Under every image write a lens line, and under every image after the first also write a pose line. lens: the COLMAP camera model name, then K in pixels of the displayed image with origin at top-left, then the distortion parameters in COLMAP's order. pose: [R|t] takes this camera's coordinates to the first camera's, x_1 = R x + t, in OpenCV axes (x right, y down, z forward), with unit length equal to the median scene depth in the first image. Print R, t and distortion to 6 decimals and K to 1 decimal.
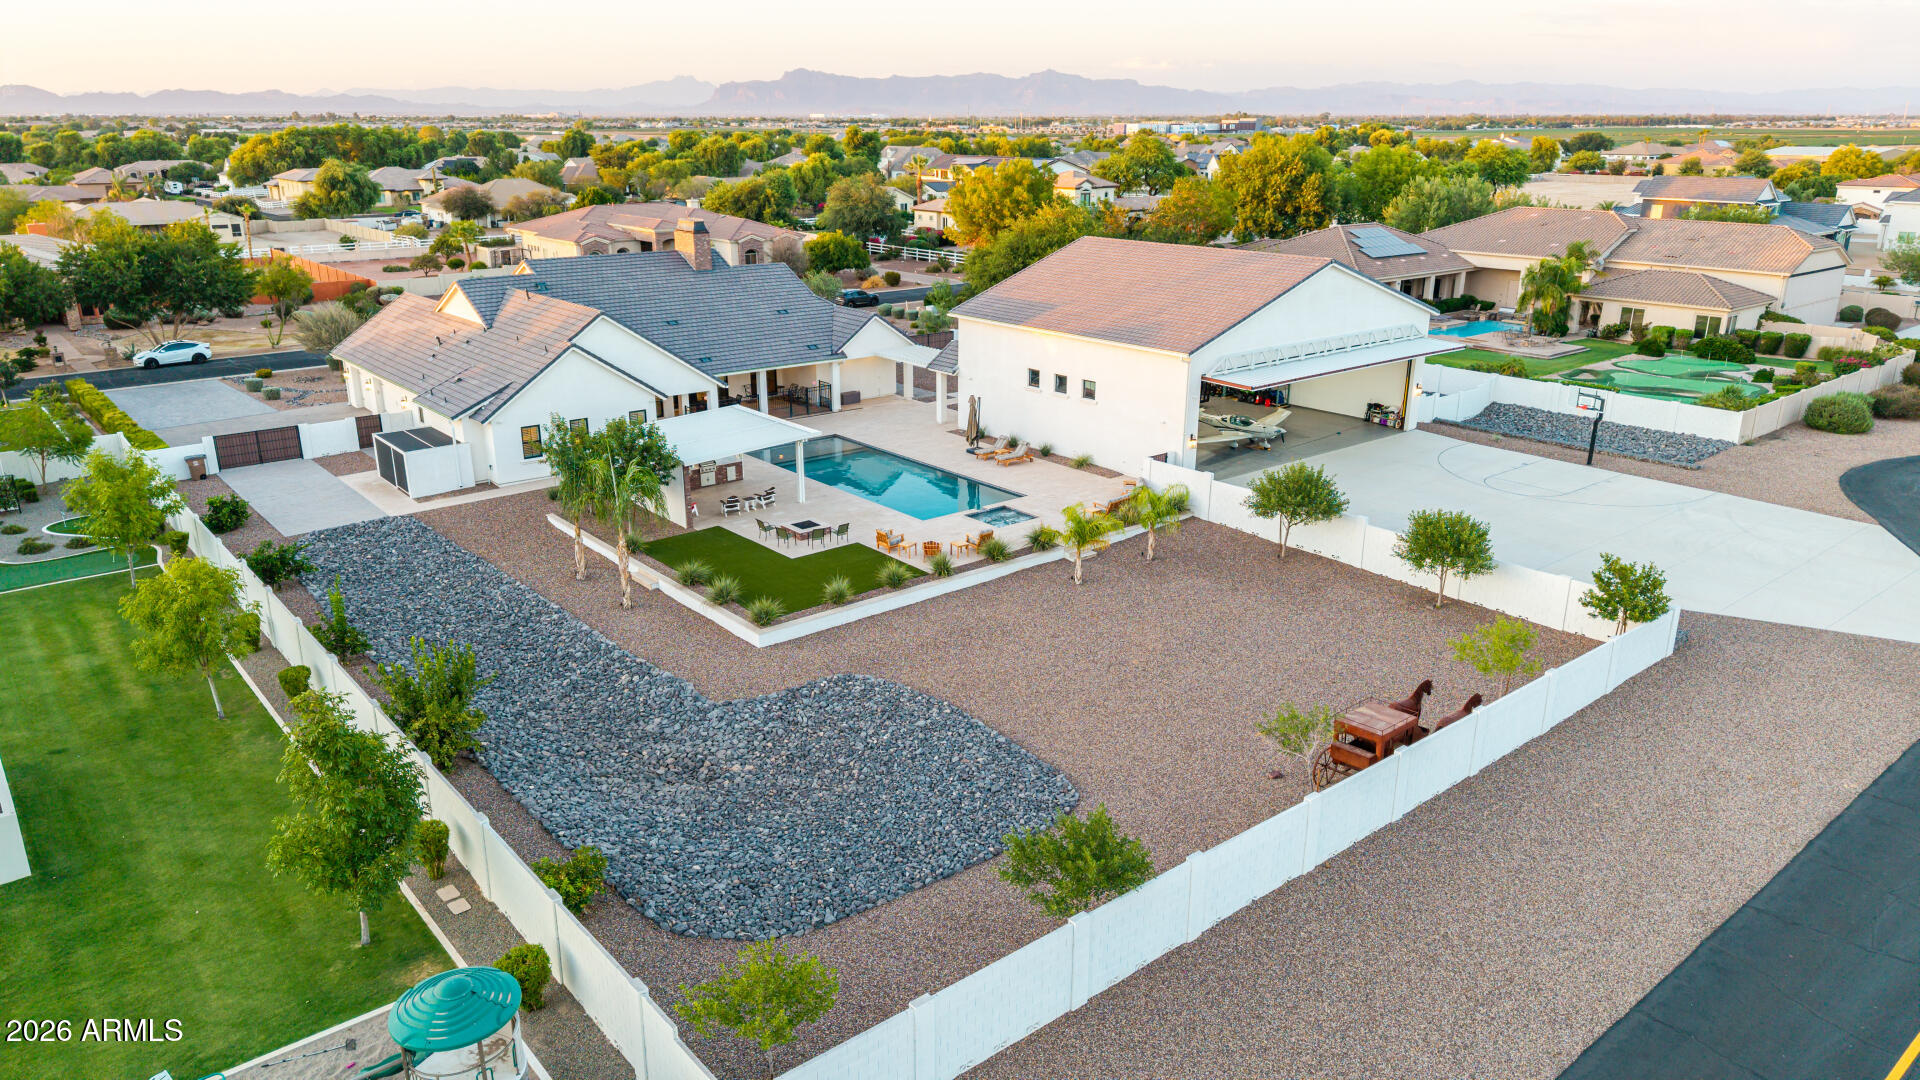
lens RADIAL K [[1283.1, 0, 959.7], [0, 1283.1, 547.7], [0, 0, 1]] dist [0.030913, -0.029421]
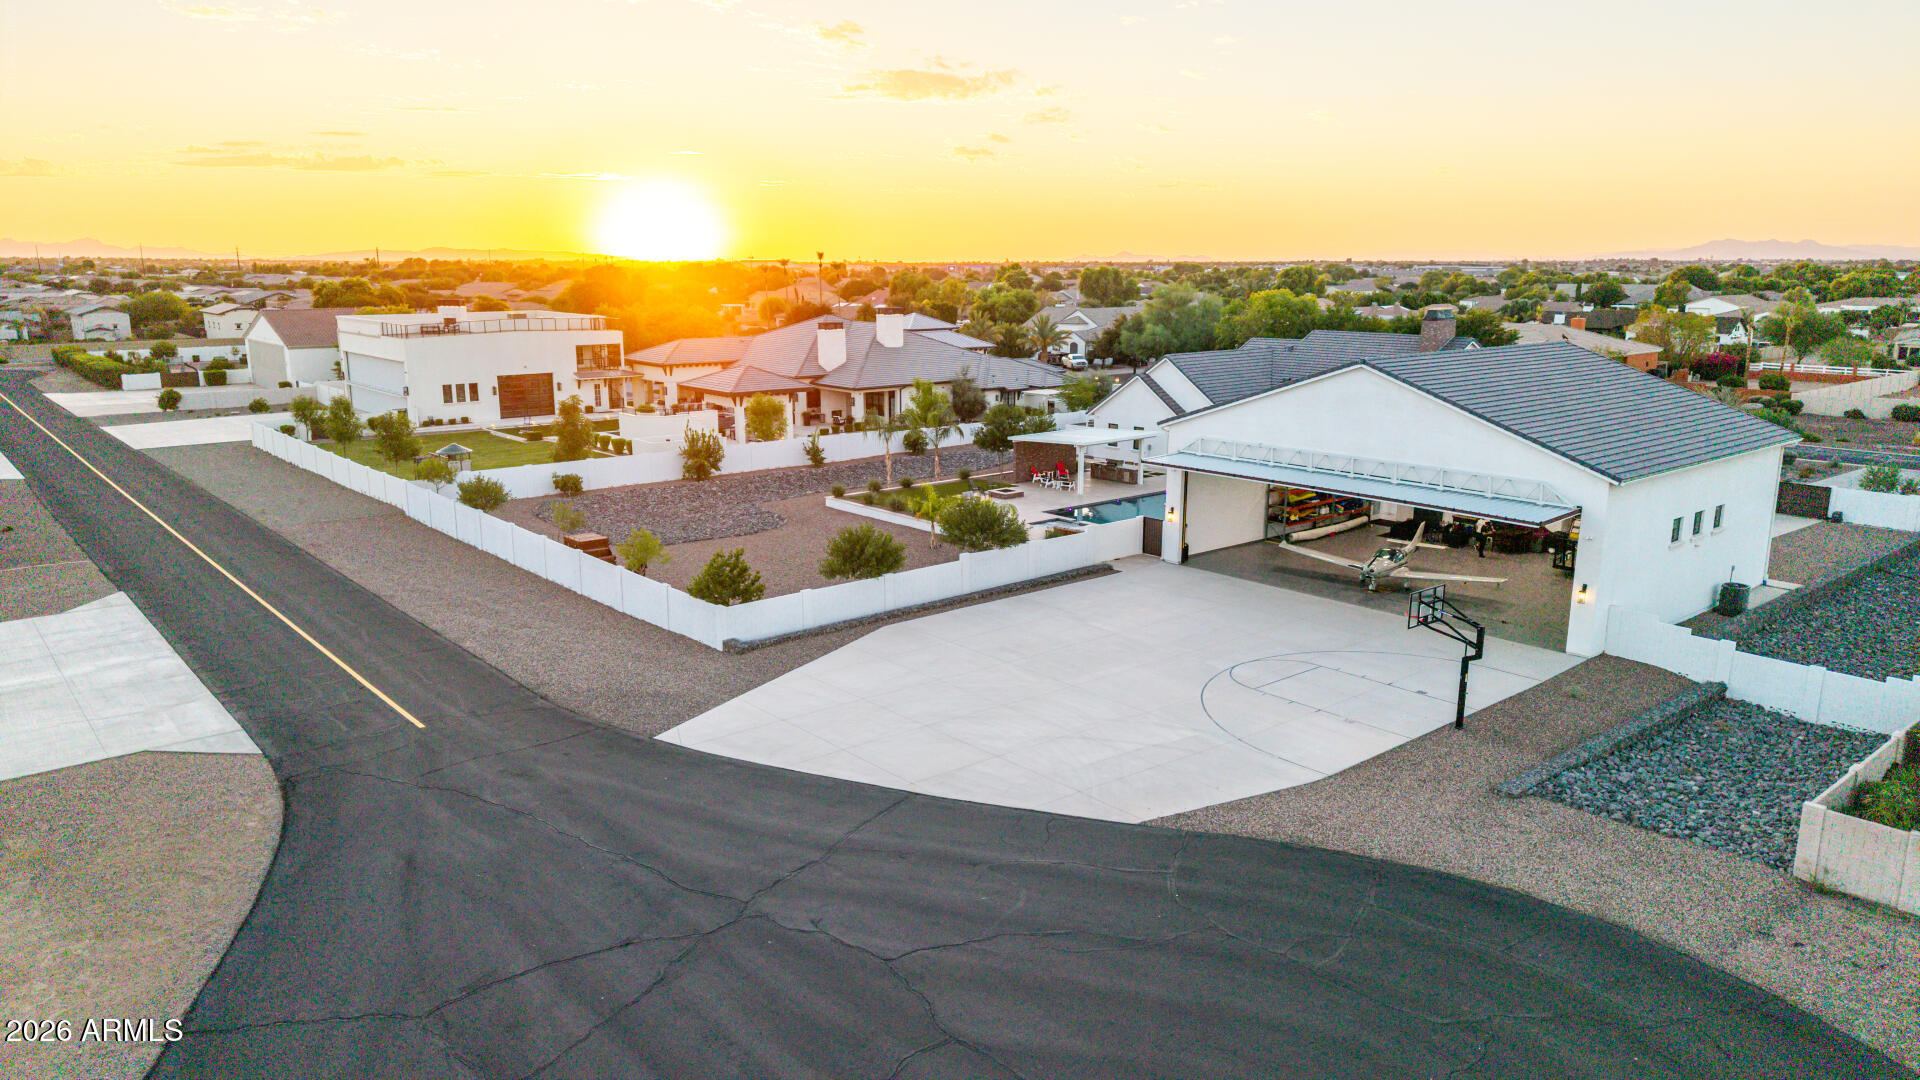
lens RADIAL K [[1283.1, 0, 959.7], [0, 1283.1, 547.7], [0, 0, 1]] dist [0.030913, -0.029421]
pose [[0.010817, 0.216128, -0.976305, 1.311838], [-0.319973, 0.925774, 0.201397, -0.235833], [0.947365, 0.310213, 0.079169, 0.870991]]
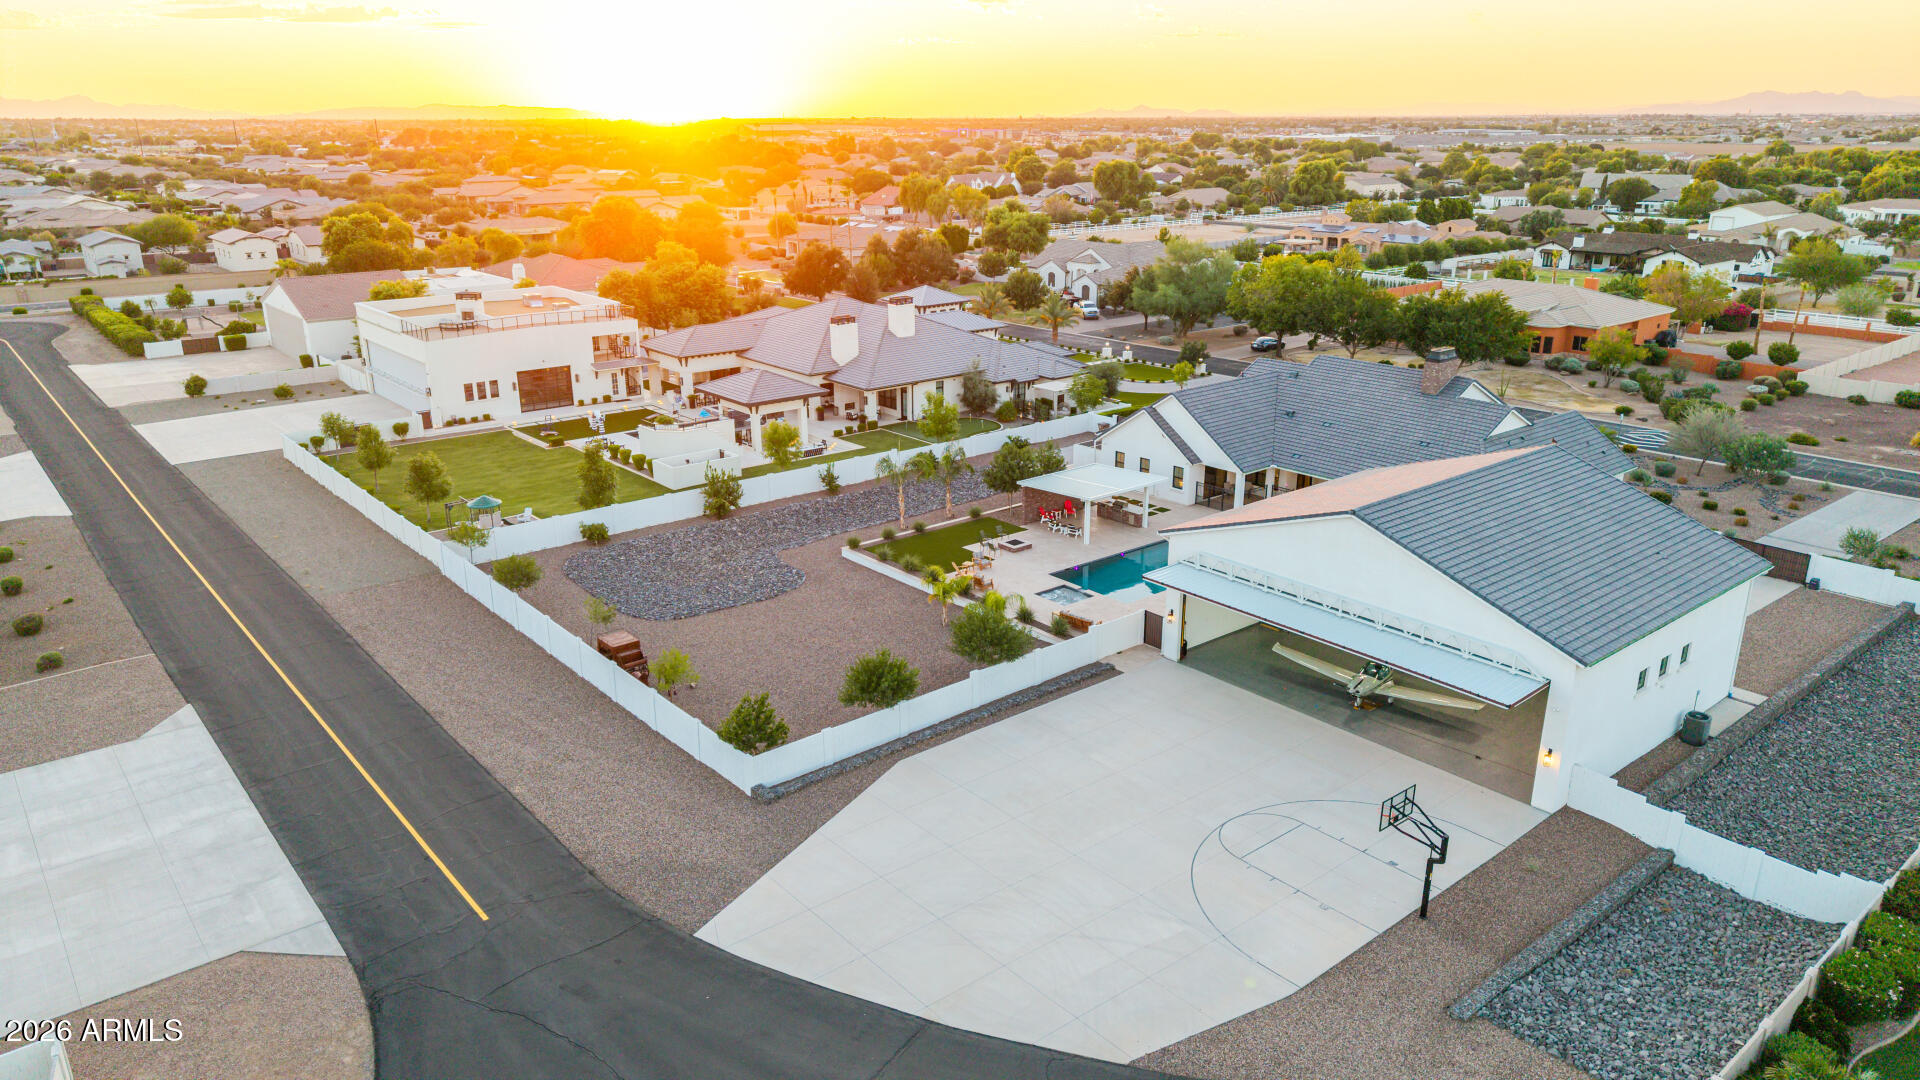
lens RADIAL K [[1283.1, 0, 959.7], [0, 1283.1, 547.7], [0, 0, 1]] dist [0.030913, -0.029421]
pose [[0.002079, 0.320683, -0.947184, 1.311685], [-0.315246, 0.899099, 0.303711, -0.451450], [0.949008, 0.297965, 0.102964, 0.800424]]
